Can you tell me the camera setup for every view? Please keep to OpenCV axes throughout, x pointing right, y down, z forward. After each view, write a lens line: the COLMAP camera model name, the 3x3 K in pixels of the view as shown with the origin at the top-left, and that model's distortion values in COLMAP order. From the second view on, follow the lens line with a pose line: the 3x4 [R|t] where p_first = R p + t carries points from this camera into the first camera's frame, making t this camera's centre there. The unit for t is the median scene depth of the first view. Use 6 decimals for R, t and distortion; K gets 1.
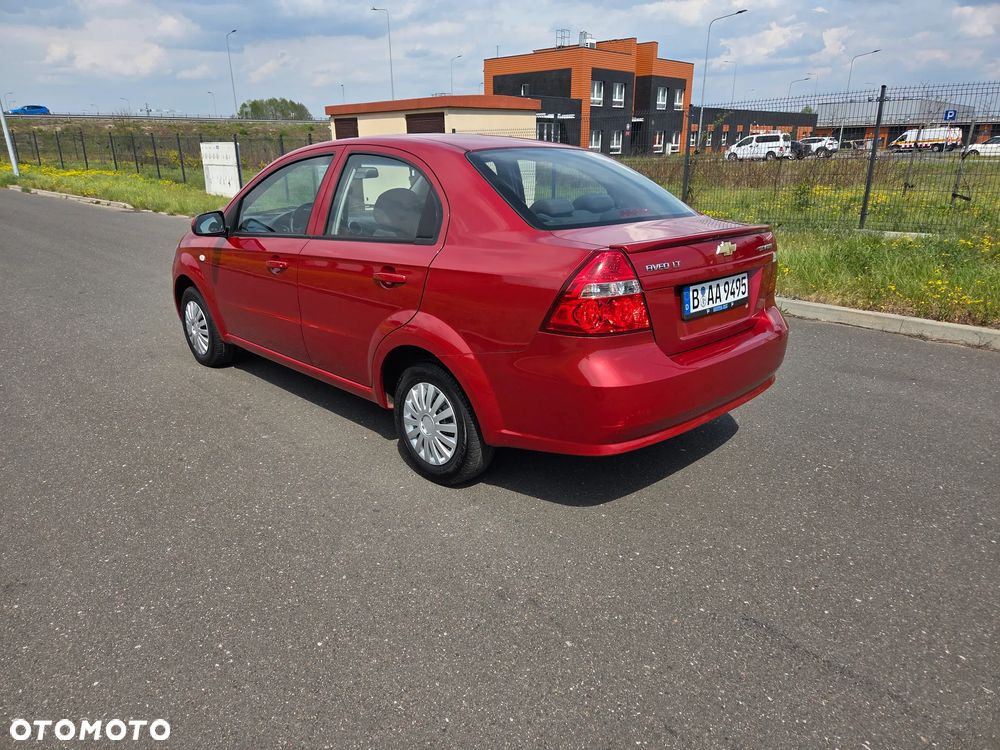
lens RADIAL K [[681.8, 0, 501.8], [0, 681.8, 371.9], [0, 0, 1]] dist [0.054223, -0.029711]
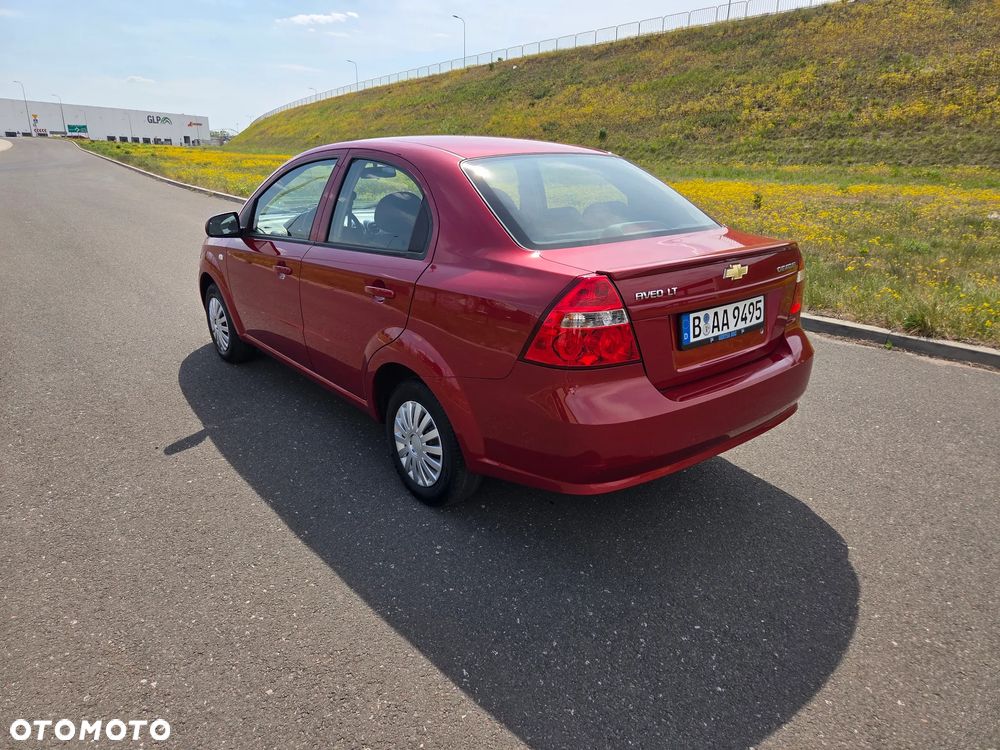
lens RADIAL K [[681.8, 0, 495.2], [0, 681.8, 379.6], [0, 0, 1]] dist [0.054223, -0.029711]
pose [[0.994623, 0.036148, -0.097048, 0.099864], [-0.032396, 0.998676, 0.039961, -0.060595], [0.098364, -0.036602, 0.994477, 0.054493]]
